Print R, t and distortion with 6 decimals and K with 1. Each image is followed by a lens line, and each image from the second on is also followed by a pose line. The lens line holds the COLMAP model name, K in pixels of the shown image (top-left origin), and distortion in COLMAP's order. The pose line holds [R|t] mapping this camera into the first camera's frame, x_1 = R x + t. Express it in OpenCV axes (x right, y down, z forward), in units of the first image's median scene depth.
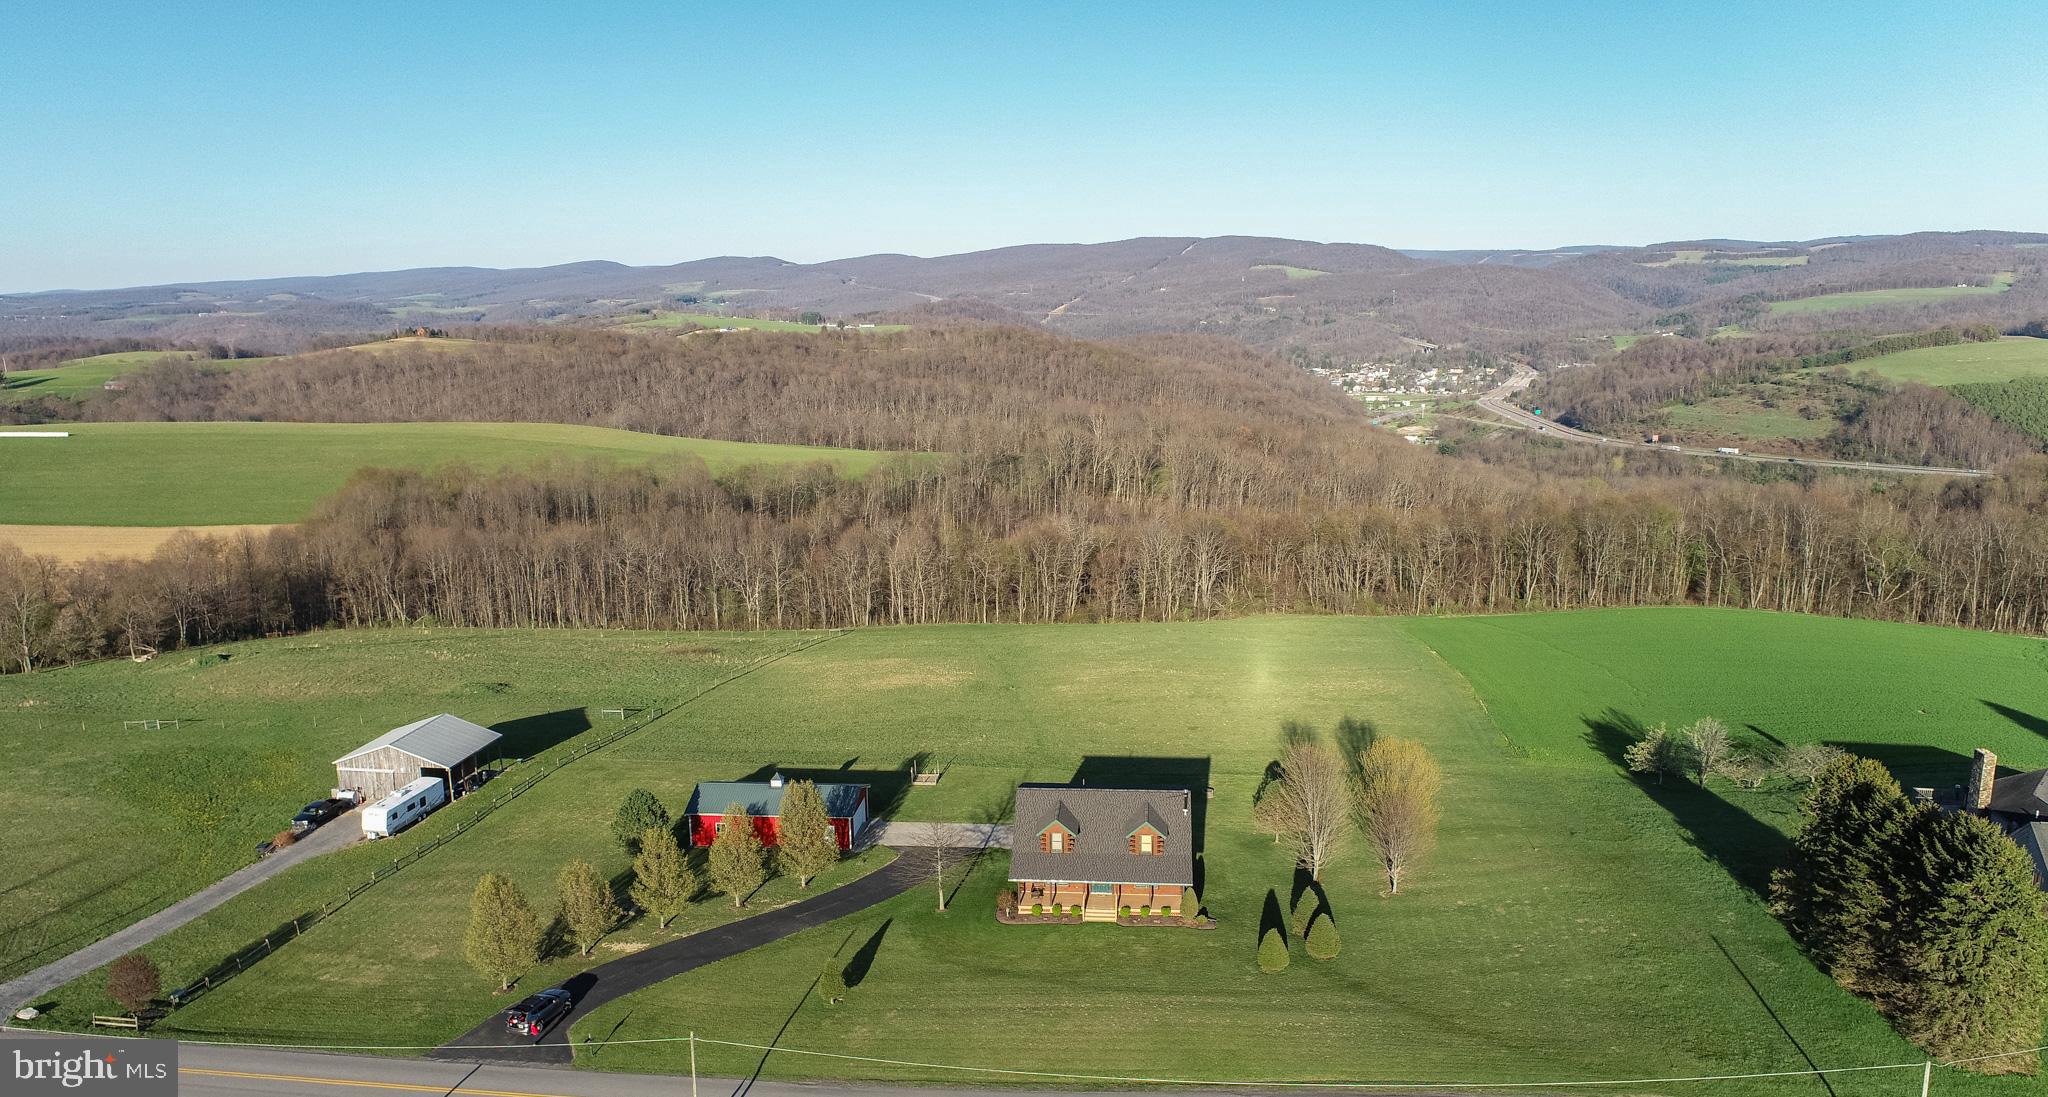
lens RADIAL K [[1381.6, 0, 1020.5], [0, 1381.6, 558.6], [0, 0, 1]] dist [-0.009559, 0.001104]
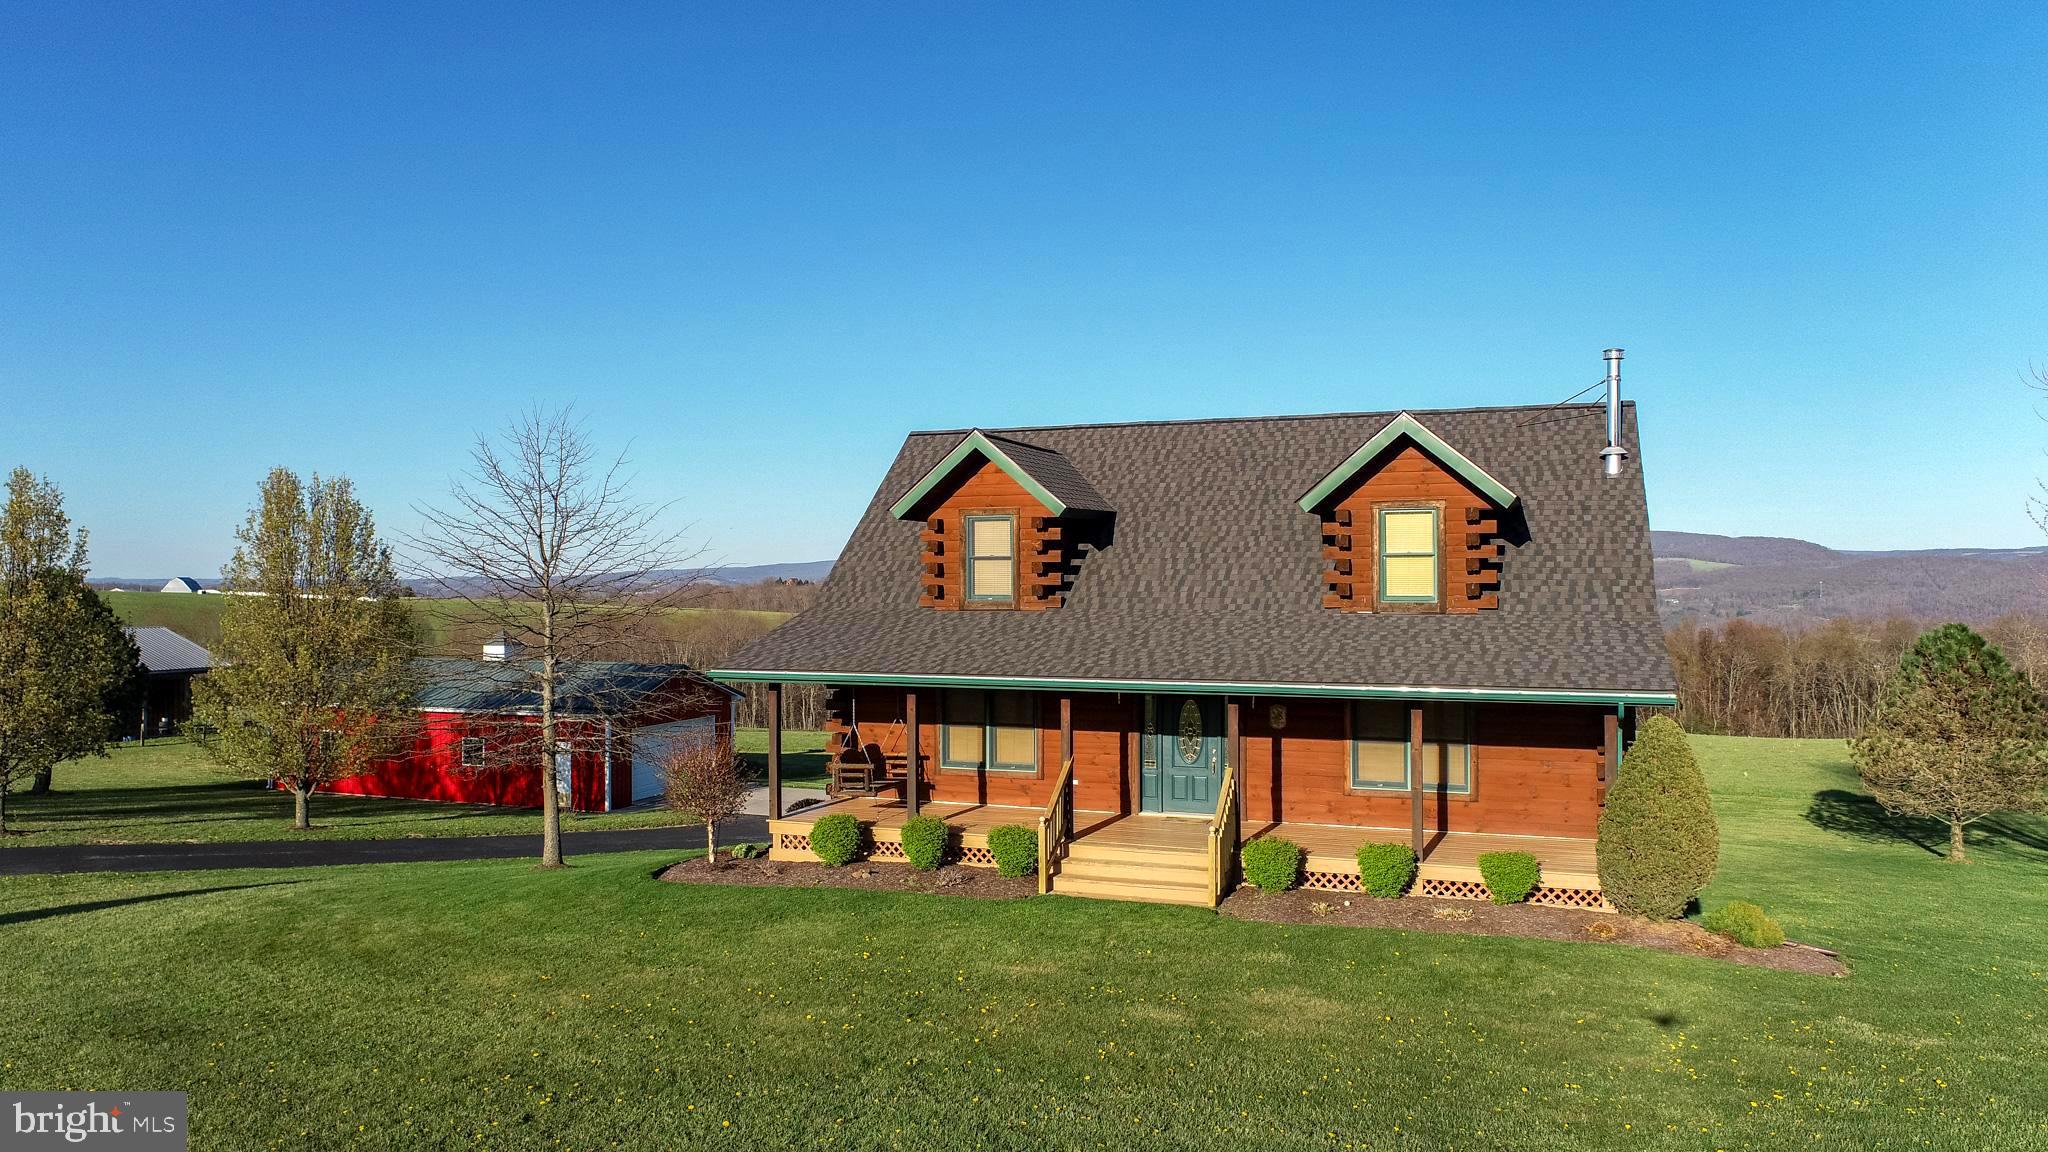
lens RADIAL K [[1380.9, 0, 1026.8], [0, 1380.9, 559.7], [0, 0, 1]] dist [-0.011126, 0.003542]
pose [[0.966055, 0.009165, -0.258172, 0.034819], [-0.063466, 0.977162, -0.202795, 0.097873], [0.250418, 0.212296, 0.944575, 0.311047]]
